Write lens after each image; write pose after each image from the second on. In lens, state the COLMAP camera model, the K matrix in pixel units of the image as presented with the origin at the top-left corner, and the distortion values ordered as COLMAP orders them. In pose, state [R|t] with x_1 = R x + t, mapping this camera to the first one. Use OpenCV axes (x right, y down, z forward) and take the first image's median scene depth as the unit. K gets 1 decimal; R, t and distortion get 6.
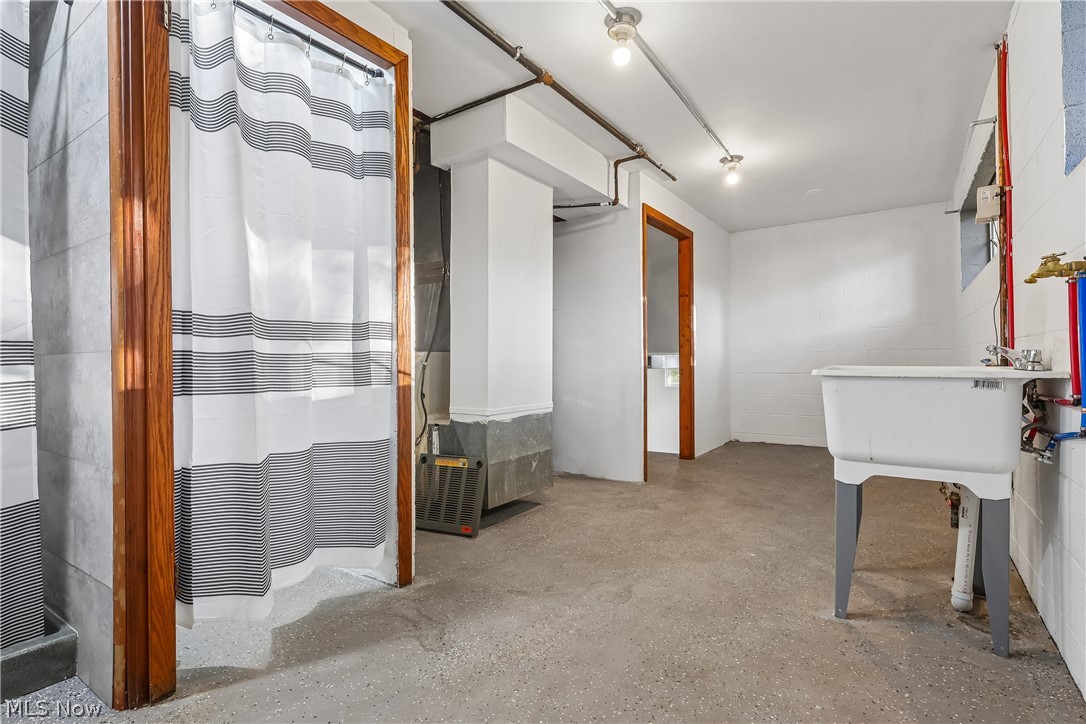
lens RADIAL K [[523.8, 0, 543.0], [0, 523.8, 362.0], [0, 0, 1]] dist [-0.002616, 0.000052]
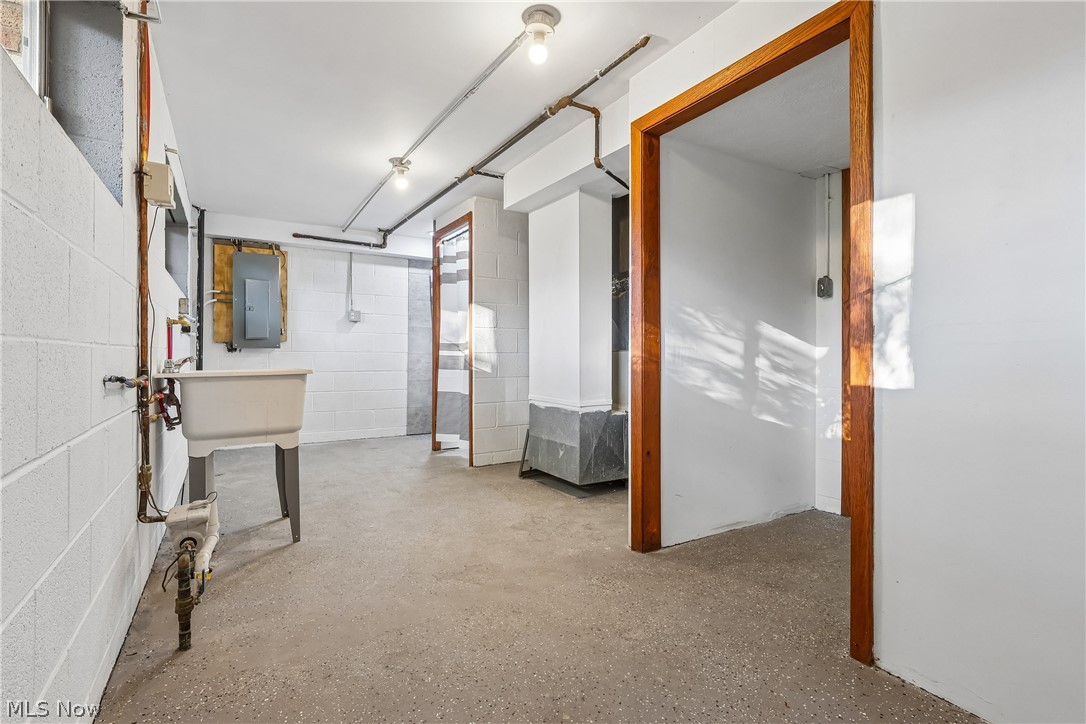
lens RADIAL K [[525.8, 0, 539.4], [0, 525.8, 355.1], [0, 0, 1]] dist [-0.009466, 0.006205]
pose [[-0.418693, 0.005743, -0.908110, 1.082516], [0.000186, 0.999981, 0.006238, -0.021849], [0.908128, 0.002442, -0.418686, 1.511037]]
